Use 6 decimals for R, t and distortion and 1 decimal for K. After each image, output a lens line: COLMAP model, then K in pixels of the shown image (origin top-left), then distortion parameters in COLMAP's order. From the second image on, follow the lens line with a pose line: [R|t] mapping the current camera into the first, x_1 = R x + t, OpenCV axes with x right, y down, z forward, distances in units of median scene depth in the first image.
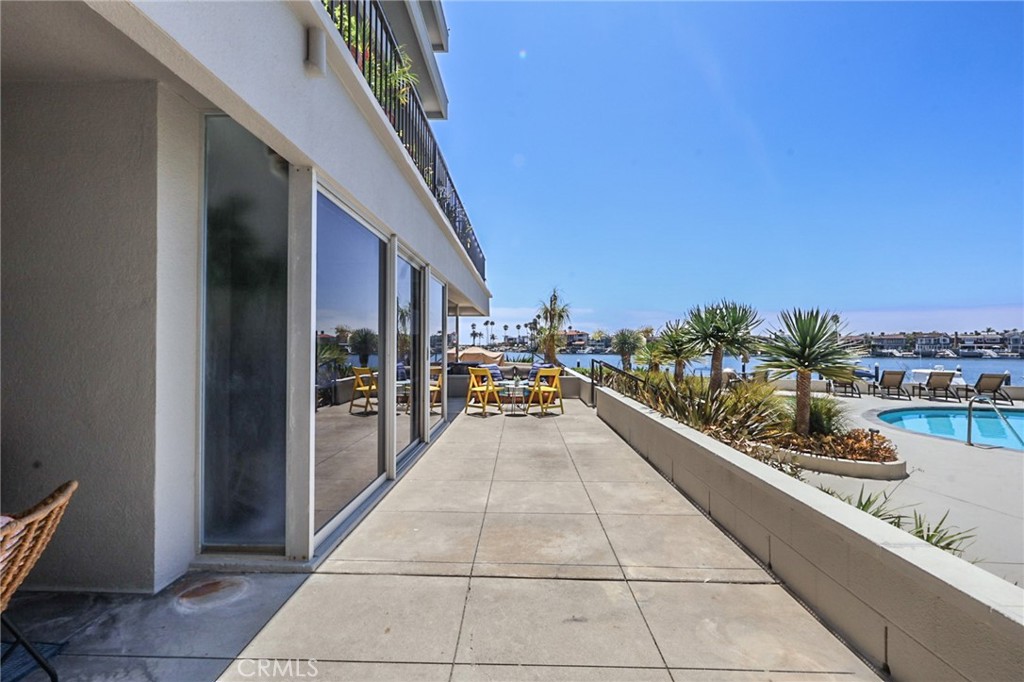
lens RADIAL K [[472.8, 0, 513.8], [0, 472.8, 335.9], [0, 0, 1]] dist [0.000090, 0.000213]
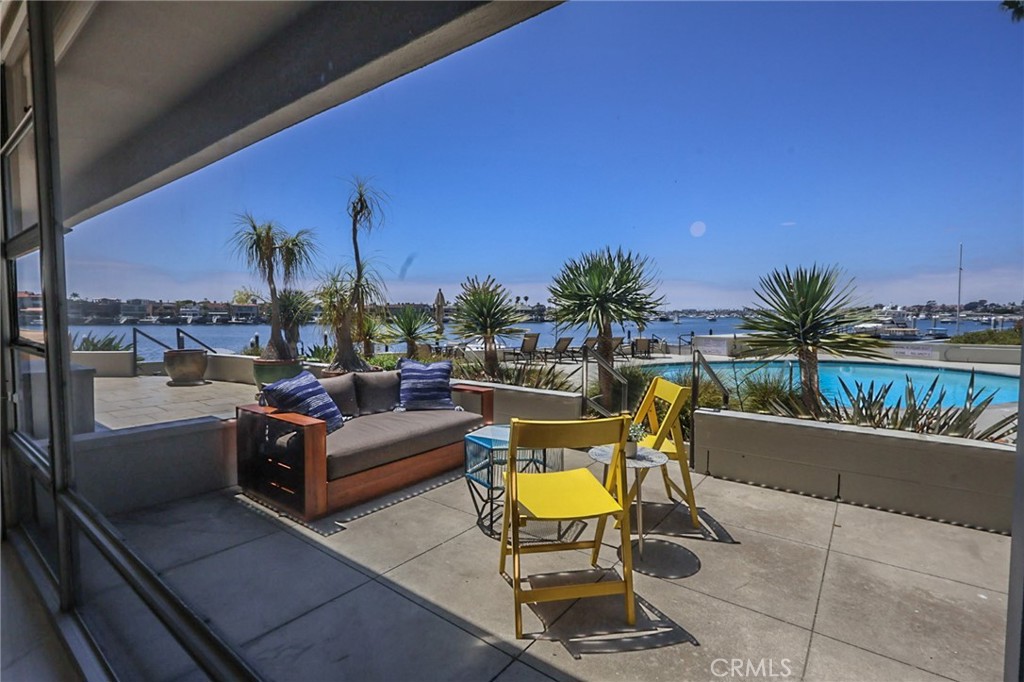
lens RADIAL K [[472.8, 0, 509.6], [0, 472.8, 341.7], [0, 0, 1]] dist [0.000090, 0.000213]
pose [[0.588138, -0.047541, 0.807362, -0.306937], [-0.016829, 0.997335, 0.070987, 0.017422], [-0.808585, -0.055338, 0.585771, 1.006076]]
